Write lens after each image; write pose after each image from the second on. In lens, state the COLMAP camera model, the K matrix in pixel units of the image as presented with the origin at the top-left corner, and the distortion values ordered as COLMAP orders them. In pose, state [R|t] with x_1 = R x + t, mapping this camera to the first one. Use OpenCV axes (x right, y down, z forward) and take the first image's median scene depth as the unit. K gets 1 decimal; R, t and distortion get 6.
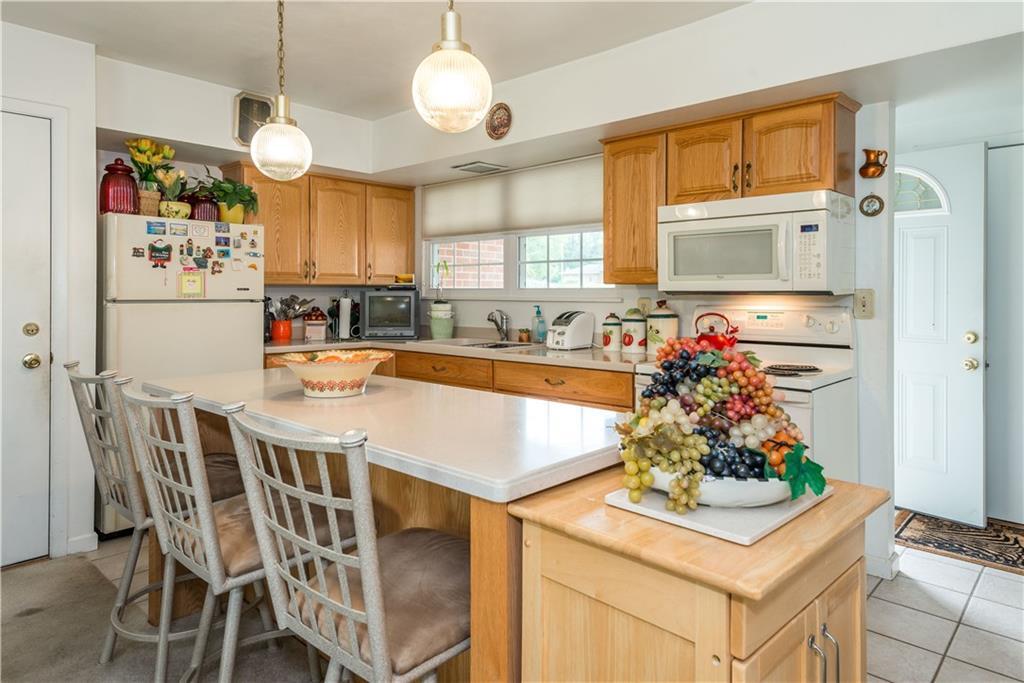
lens RADIAL K [[615.8, 0, 513.5], [0, 615.8, 292.9], [0, 0, 1]] dist [0.000493, 0.000123]
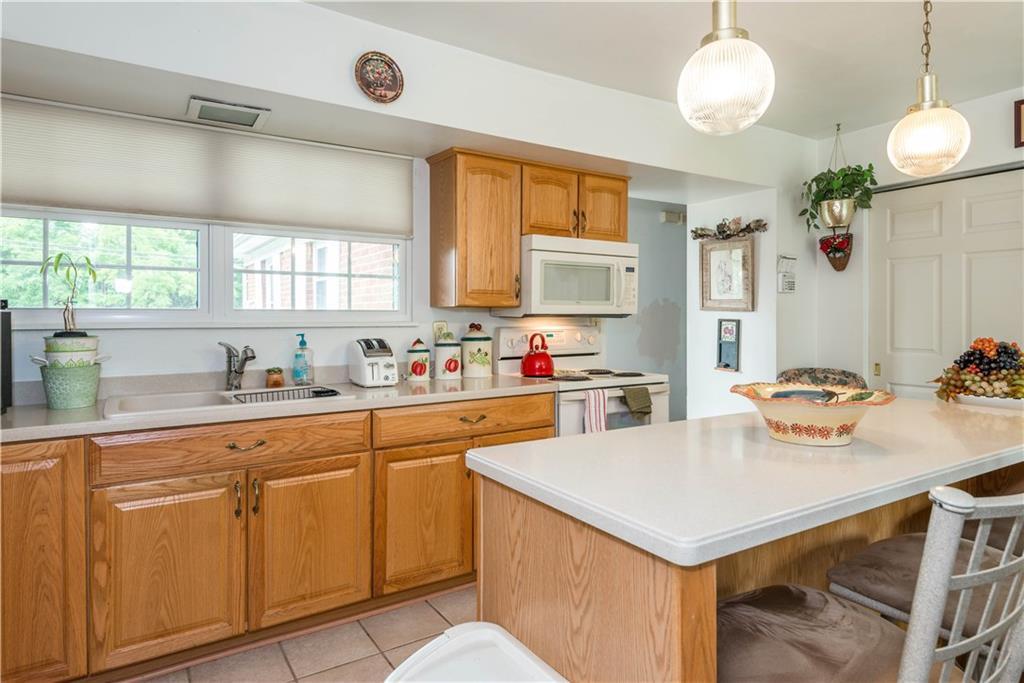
lens RADIAL K [[610.6, 0, 514.1], [0, 610.6, 314.3], [0, 0, 1]] dist [-0.001636, -0.000330]
pose [[0.248953, -0.001558, 0.968514, -0.744000], [-0.000214, 0.999999, 0.001664, -0.004133], [-0.968516, -0.000622, 0.248952, 0.722343]]
